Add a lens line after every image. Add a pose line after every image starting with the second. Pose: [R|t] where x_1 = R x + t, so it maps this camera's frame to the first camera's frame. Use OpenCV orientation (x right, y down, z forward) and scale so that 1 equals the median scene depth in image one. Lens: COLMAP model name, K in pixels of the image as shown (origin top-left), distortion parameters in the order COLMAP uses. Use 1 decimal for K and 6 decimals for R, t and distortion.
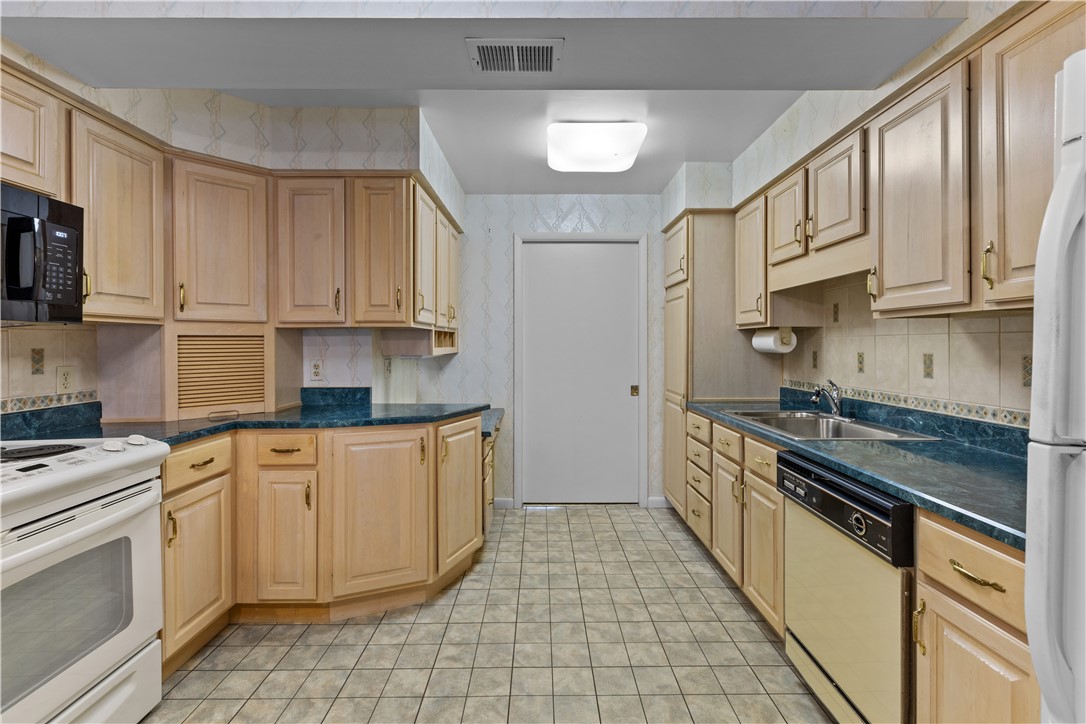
lens RADIAL K [[488.5, 0, 547.9], [0, 488.5, 341.6], [0, 0, 1]] dist [0.004751, -0.002257]
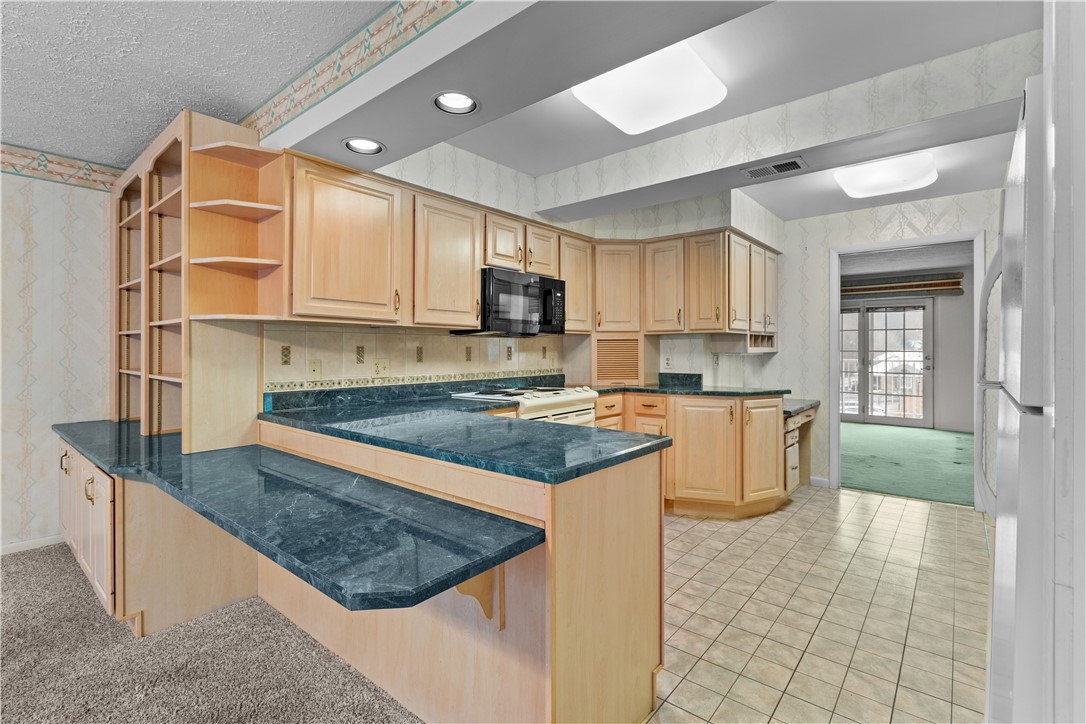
lens RADIAL K [[488.5, 0, 546.3], [0, 488.5, 353.7], [0, 0, 1]] dist [0.004751, -0.002257]
pose [[0.760693, 0.007949, -0.649063, 0.288393], [0.002255, 0.999887, 0.014888, 0.012016], [0.649107, -0.012788, 0.760589, -0.515977]]
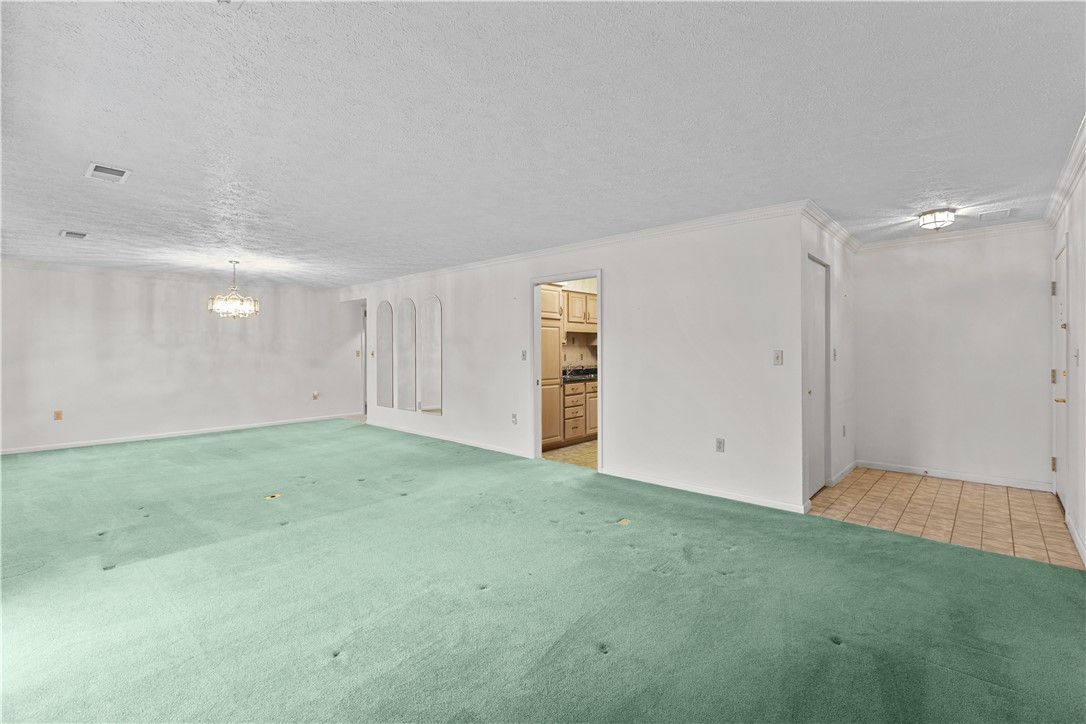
lens RADIAL K [[488.5, 0, 543.7], [0, 488.5, 356.7], [0, 0, 1]] dist [0.004751, -0.002257]
pose [[-0.735757, -0.008850, 0.677188, -1.410445], [-0.004871, 0.999958, 0.007777, 0.013544], [-0.677228, 0.002423, -0.735769, 3.529673]]
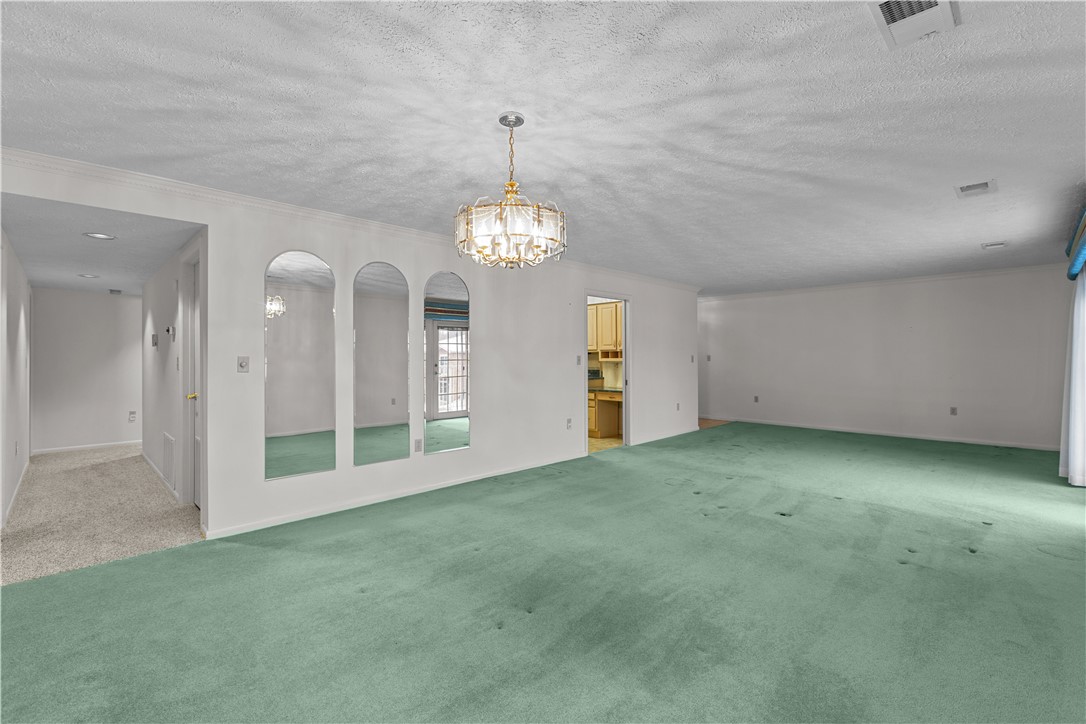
lens RADIAL K [[488.5, 0, 542.3], [0, 488.5, 361.0], [0, 0, 1]] dist [0.004751, -0.002257]
pose [[-0.712817, 0.008856, -0.701295, 2.385592], [0.012841, 0.999917, -0.000425, 0.032595], [0.701233, -0.009308, -0.712871, 3.468014]]
